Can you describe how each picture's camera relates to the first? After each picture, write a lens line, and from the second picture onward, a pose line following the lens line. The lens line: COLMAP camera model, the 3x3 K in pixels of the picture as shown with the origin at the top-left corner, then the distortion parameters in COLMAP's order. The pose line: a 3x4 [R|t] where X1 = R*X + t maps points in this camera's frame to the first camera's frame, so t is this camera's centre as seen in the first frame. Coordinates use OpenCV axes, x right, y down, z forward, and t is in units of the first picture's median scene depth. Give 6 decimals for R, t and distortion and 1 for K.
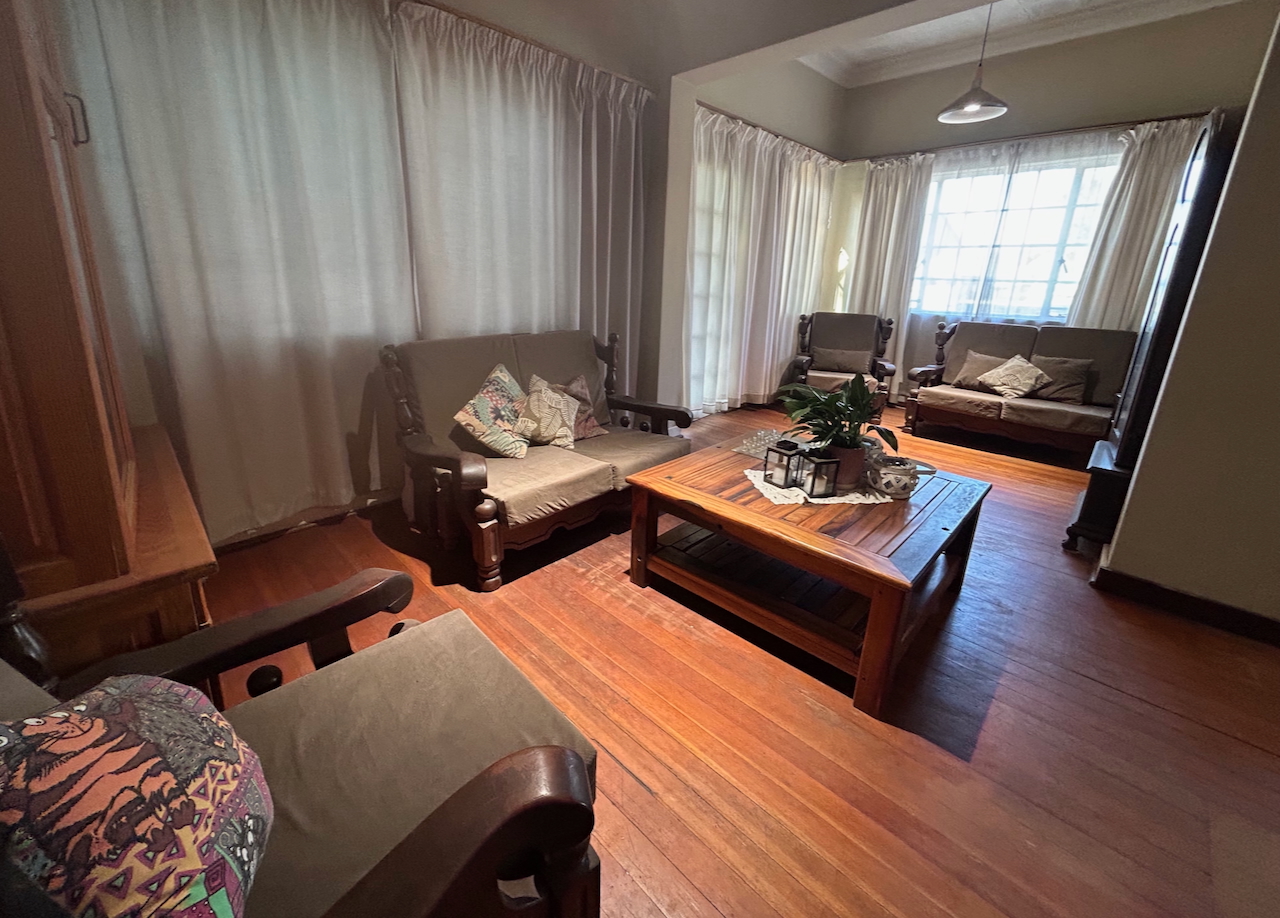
lens RADIAL K [[524.8, 0, 609.0], [0, 524.8, 419.7], [0, 0, 1]] dist [-0.004162, -0.000250]
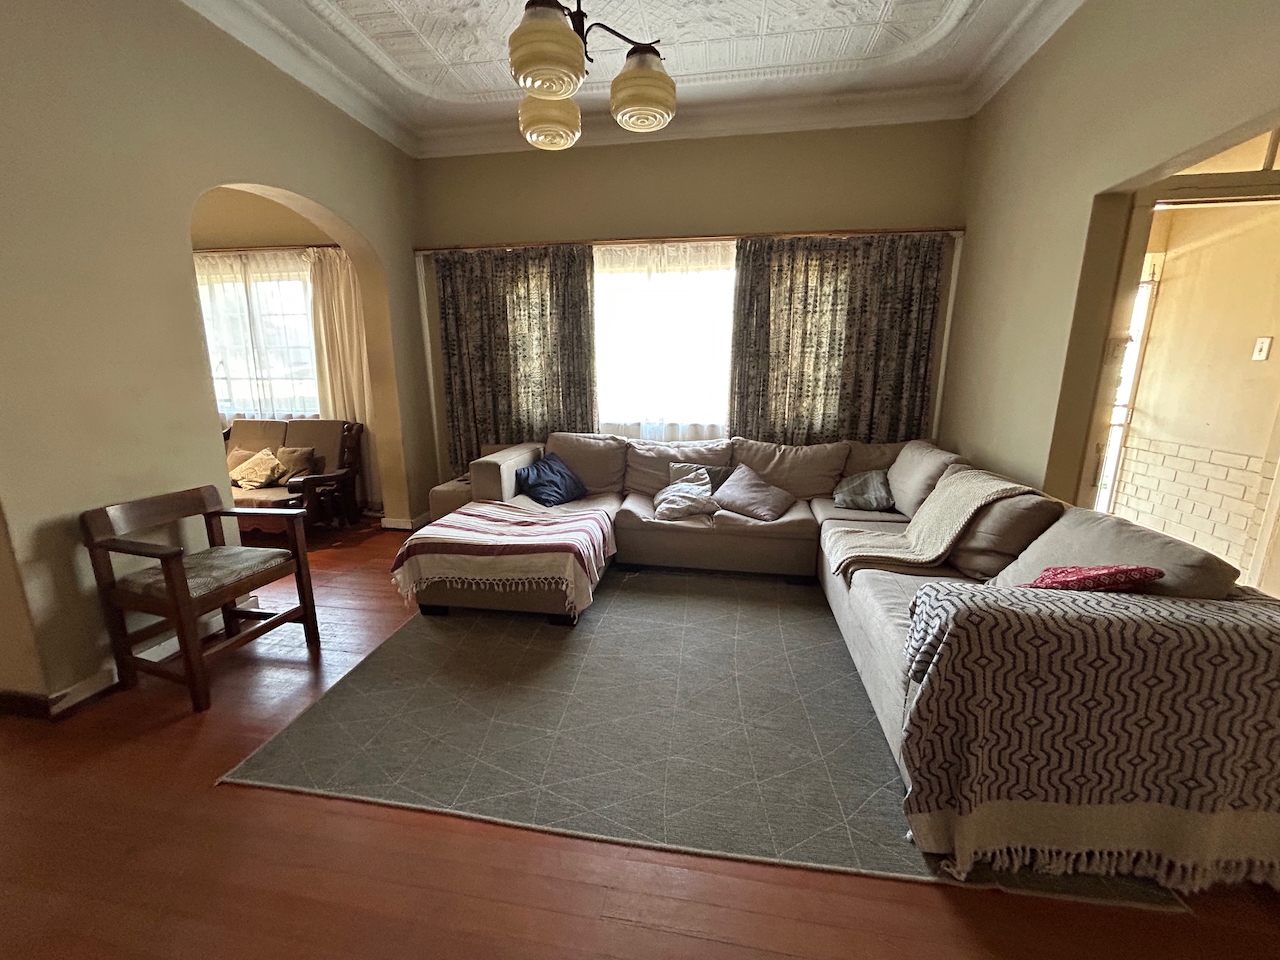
lens RADIAL K [[514.4, 0, 637.4], [0, 514.4, 484.4], [0, 0, 1]] dist [-0.001044, 0.000347]
pose [[0.803486, -0.154402, 0.574953, 1.145338], [0.179078, 0.983736, 0.013922, 0.106169], [-0.567752, 0.091776, 0.818068, -0.440857]]
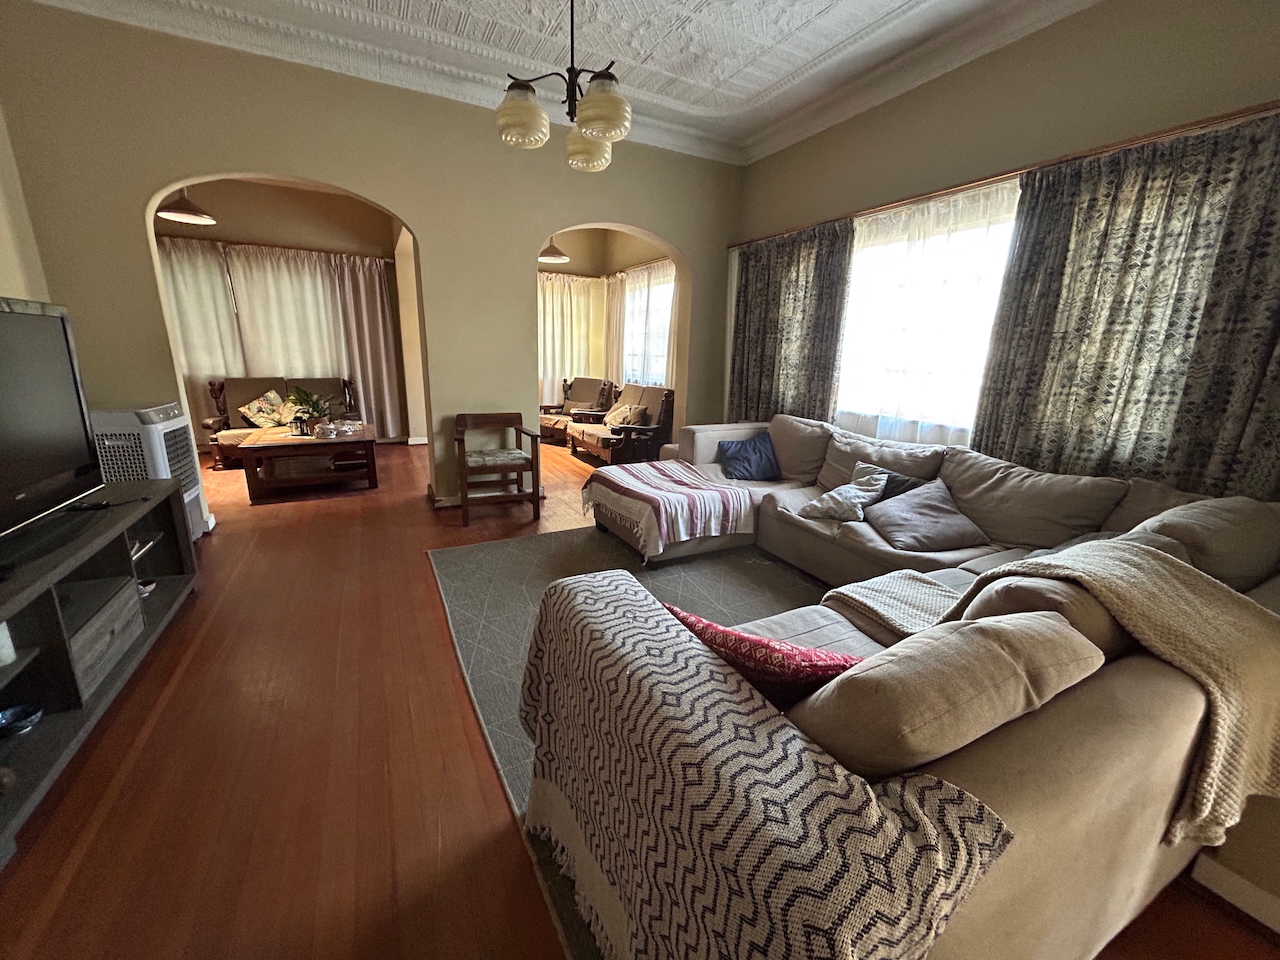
lens RADIAL K [[514.4, 0, 636.9], [0, 514.4, 482.7], [0, 0, 1]] dist [-0.001044, 0.000347]
pose [[0.957477, 0.072382, -0.279283, 1.842378], [-0.079691, 0.996708, -0.014891, 0.190453], [0.277286, 0.036514, 0.960093, -0.654559]]
